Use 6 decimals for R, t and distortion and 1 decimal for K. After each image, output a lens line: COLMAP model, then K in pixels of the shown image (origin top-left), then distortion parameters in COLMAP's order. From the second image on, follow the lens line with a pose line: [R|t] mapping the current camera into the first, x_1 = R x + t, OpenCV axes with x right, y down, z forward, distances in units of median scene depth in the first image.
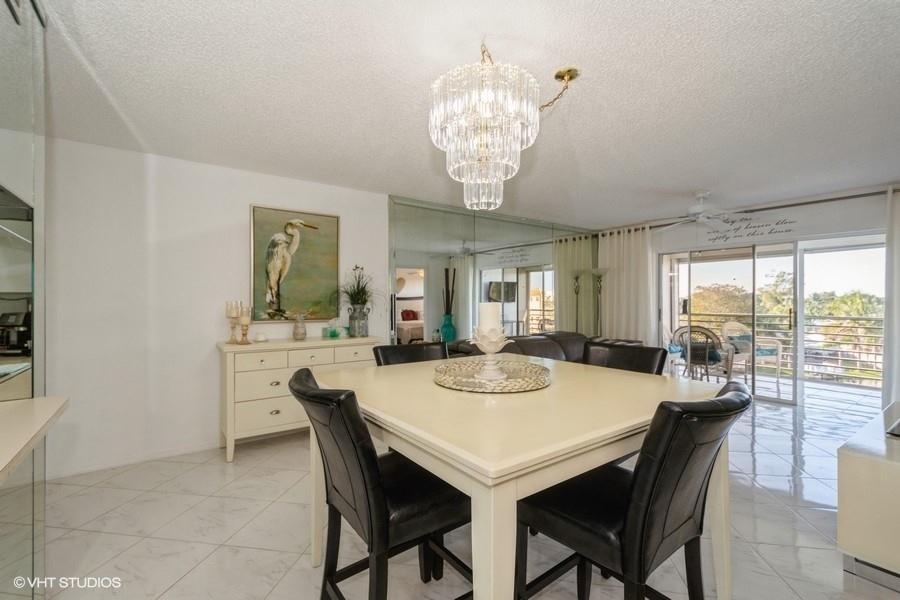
lens RADIAL K [[402.5, 0, 453.7], [0, 402.5, 301.6], [0, 0, 1]] dist [-0.000526, -0.000161]
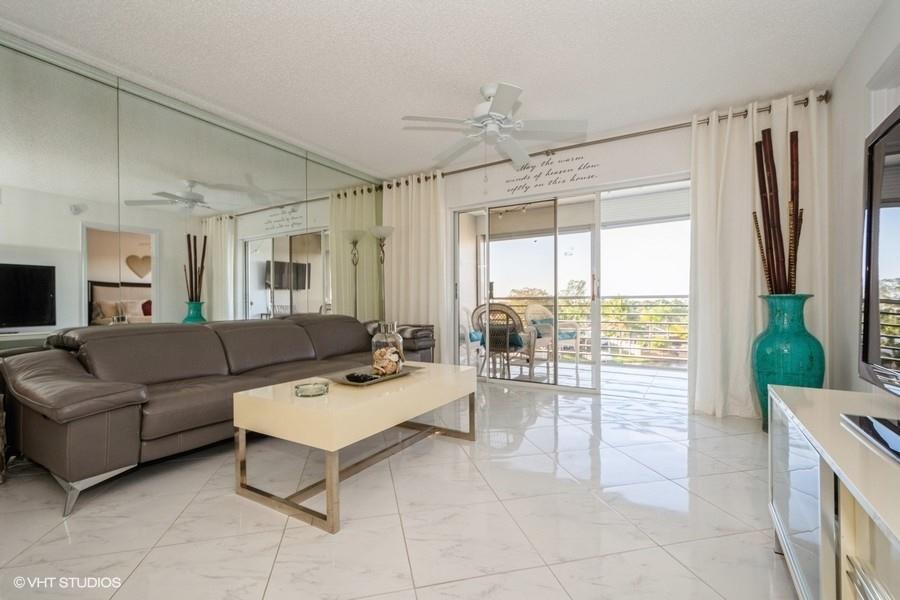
lens RADIAL K [[403.5, 0, 453.4], [0, 403.5, 297.5], [0, 0, 1]] dist [0.001058, -0.000094]
pose [[0.921511, 0.004364, 0.388329, 0.212490], [0.002370, 0.999855, -0.016860, 0.060336], [-0.388346, 0.016457, 0.921367, 0.293382]]
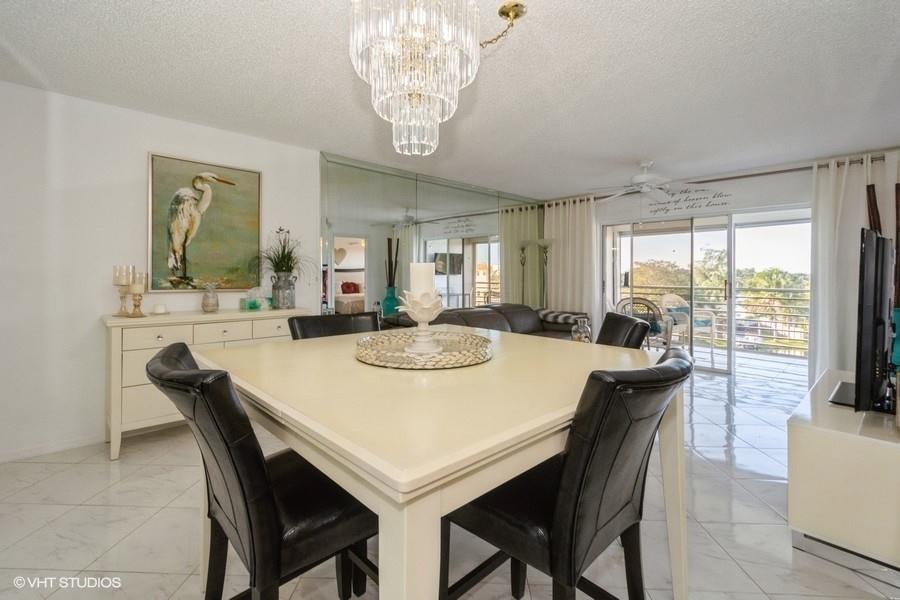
lens RADIAL K [[409.5, 0, 448.4], [0, 409.5, 271.2], [0, 0, 1]] dist [0.001489, -0.000056]
pose [[0.993167, 0.006291, 0.116534, 0.012522], [-0.004999, 0.999923, -0.011370, 0.008607], [-0.116596, 0.010710, 0.993122, 0.039123]]
